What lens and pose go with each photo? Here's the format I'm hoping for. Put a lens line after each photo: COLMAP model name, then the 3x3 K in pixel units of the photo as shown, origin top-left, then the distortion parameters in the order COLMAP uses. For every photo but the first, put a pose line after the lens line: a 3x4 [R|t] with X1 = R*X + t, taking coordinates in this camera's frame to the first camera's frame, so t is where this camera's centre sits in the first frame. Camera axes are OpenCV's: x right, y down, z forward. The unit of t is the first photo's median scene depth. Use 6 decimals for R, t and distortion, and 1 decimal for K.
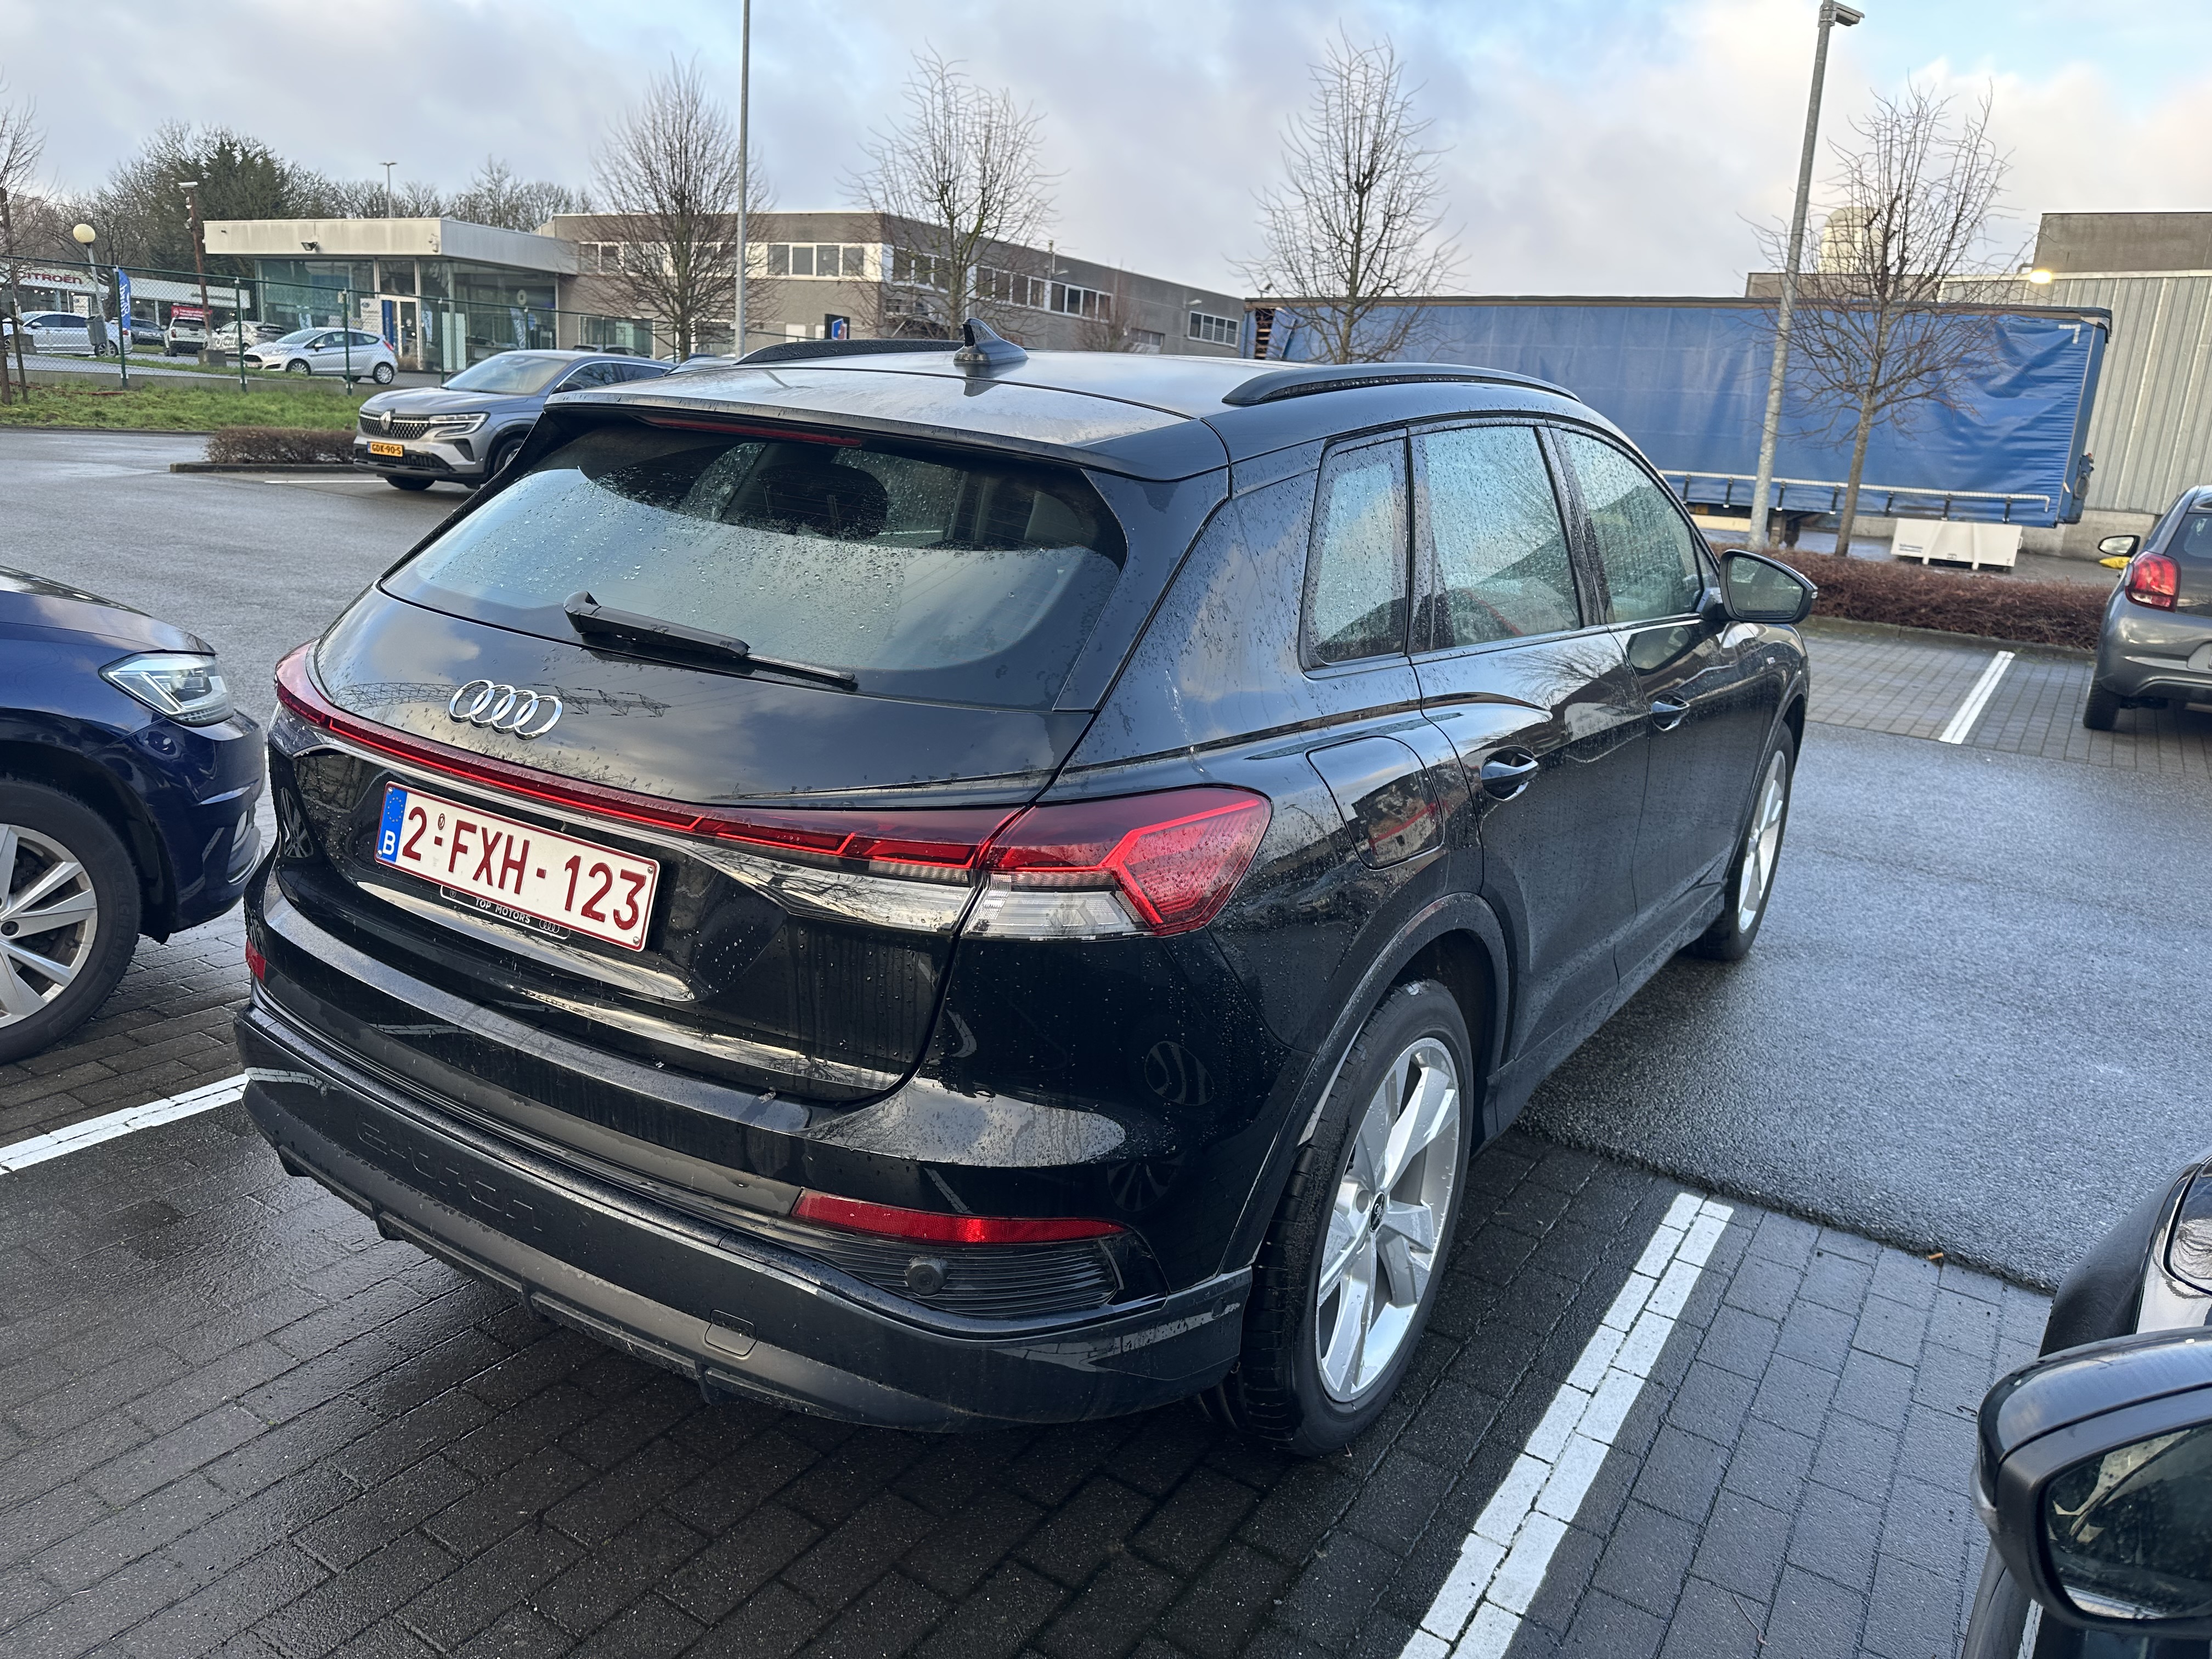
lens RADIAL K [[1622.0, 0, 1045.8], [0, 1622.0, 831.9], [0, 0, 1]] dist [0.033994, -0.037394]
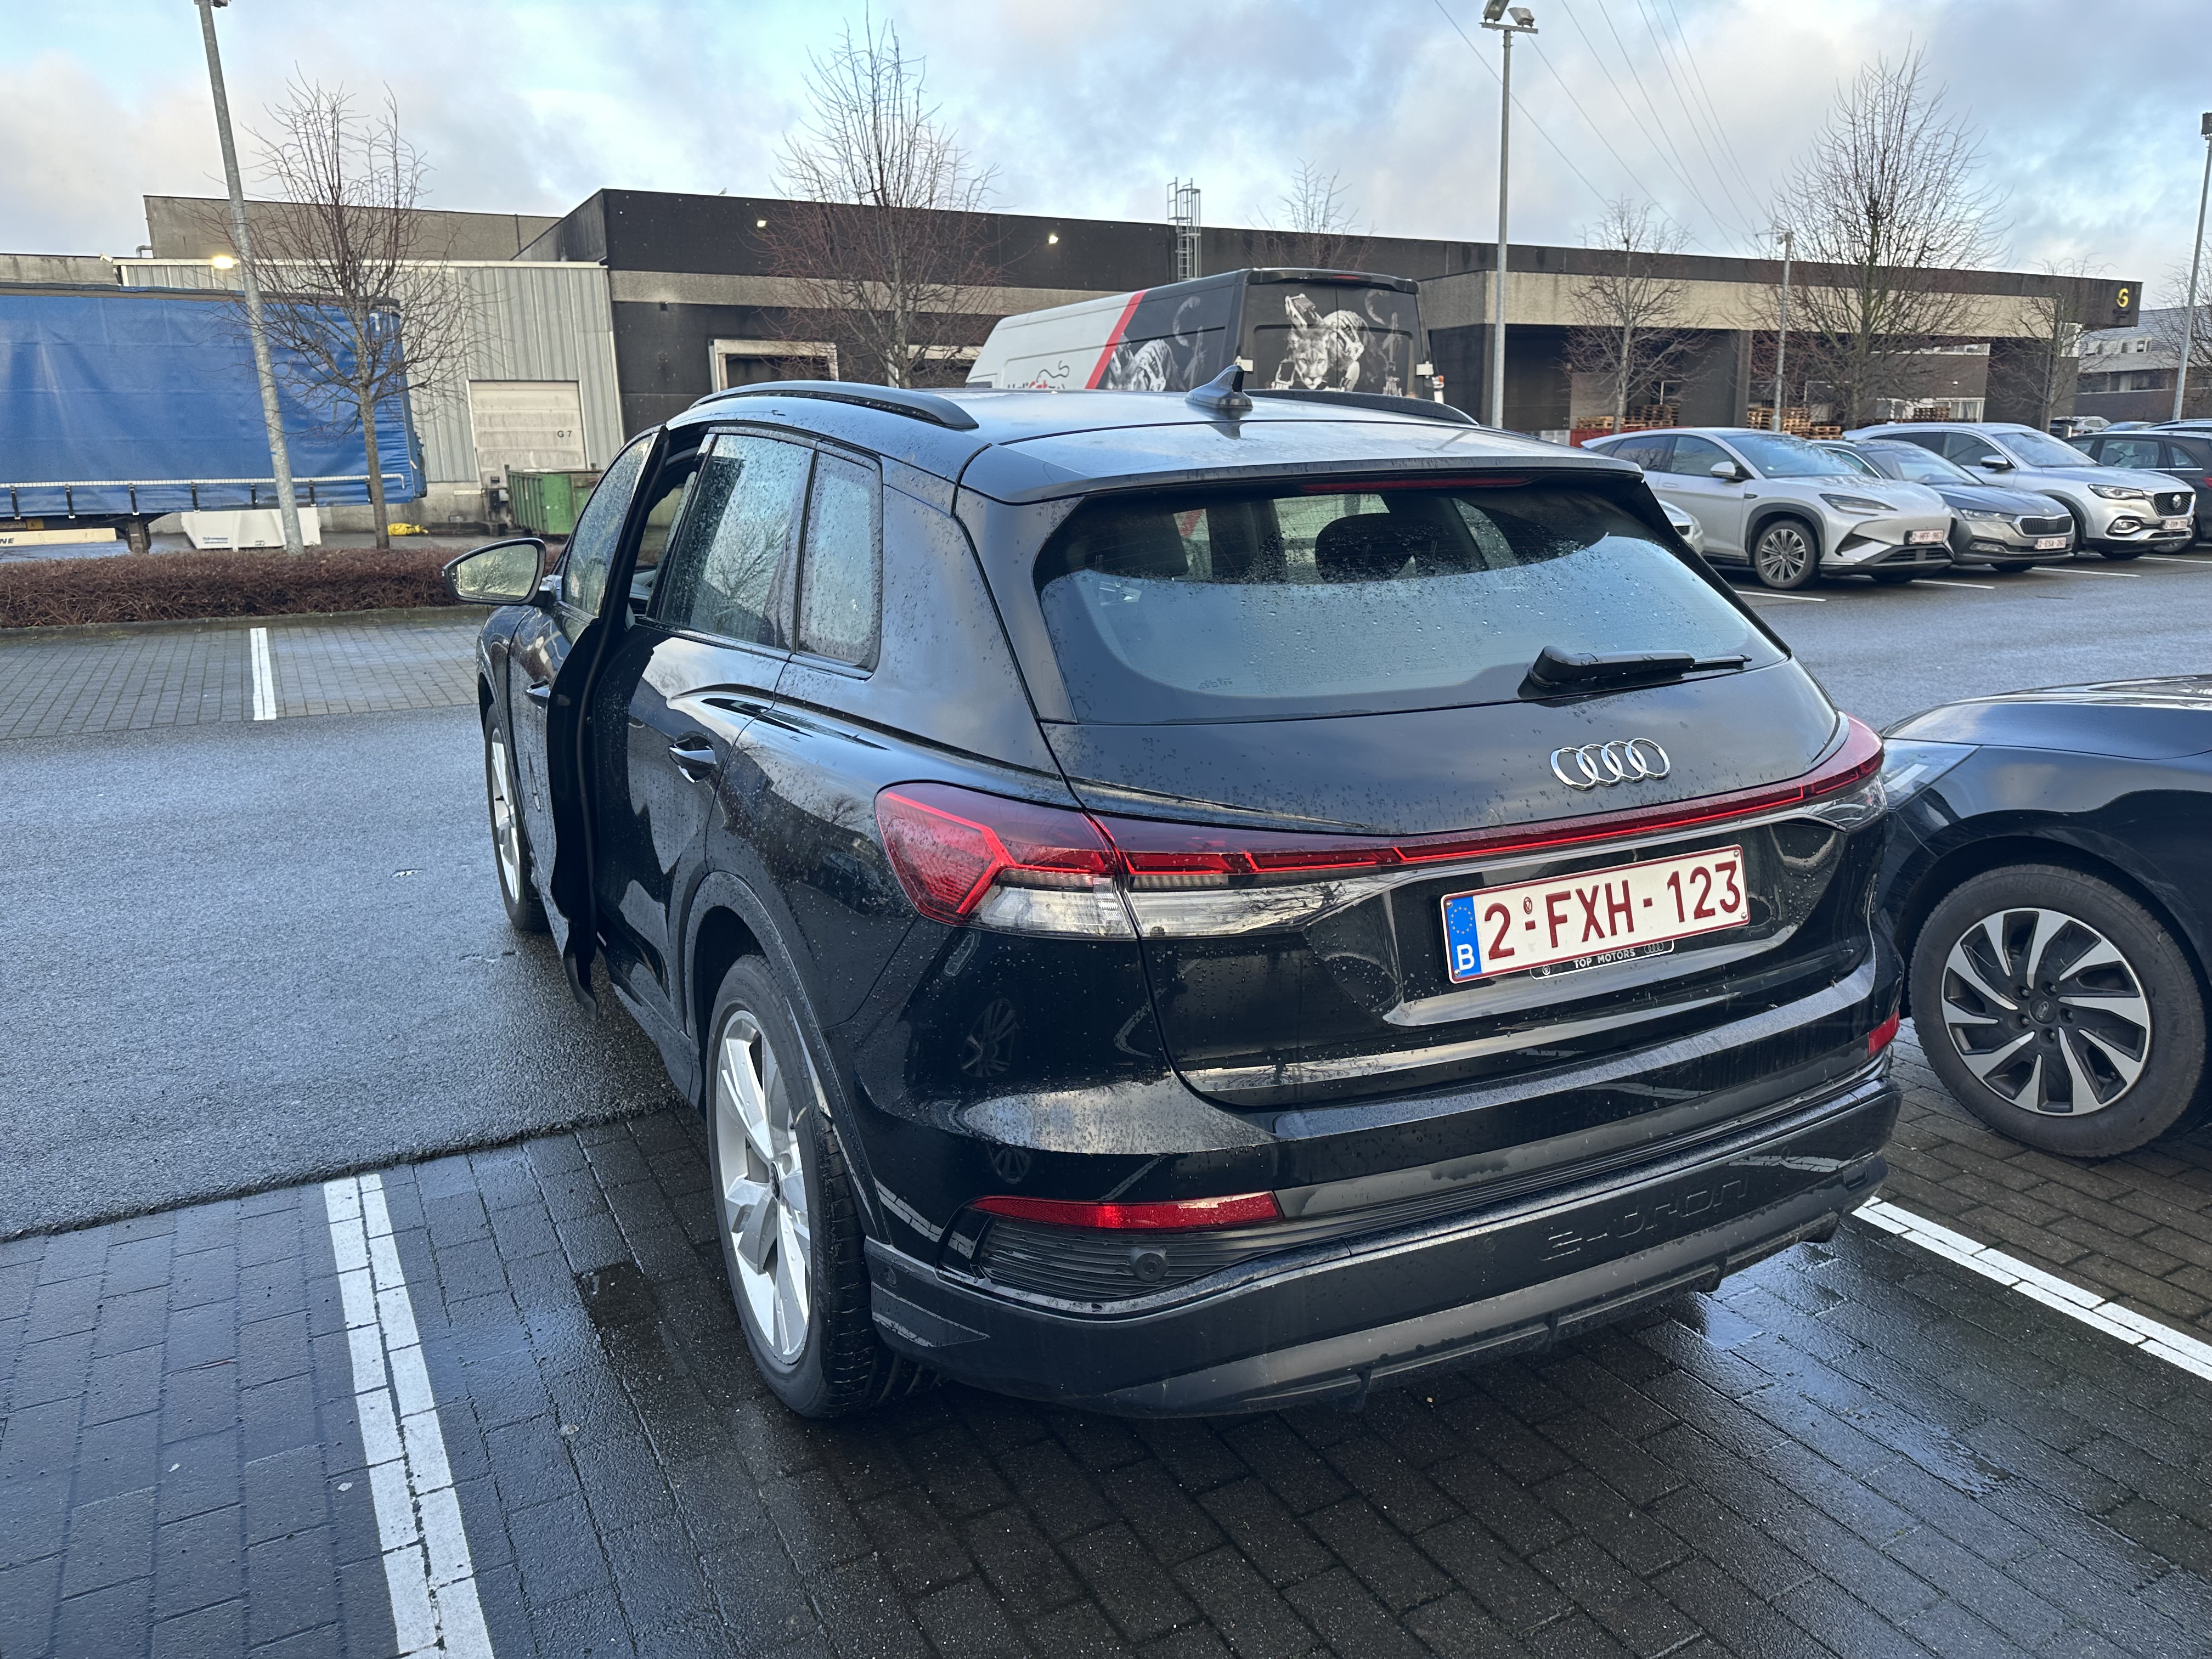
lens RADIAL K [[1622.0, 0, 1169.6], [0, 1622.0, 833.8], [0, 0, 1]] dist [0.033994, -0.037394]
pose [[0.448442, -0.275214, 0.850387, -1.247476], [0.264718, 0.949626, 0.167735, -0.259443], [-0.853712, 0.149893, 0.498706, 0.673024]]
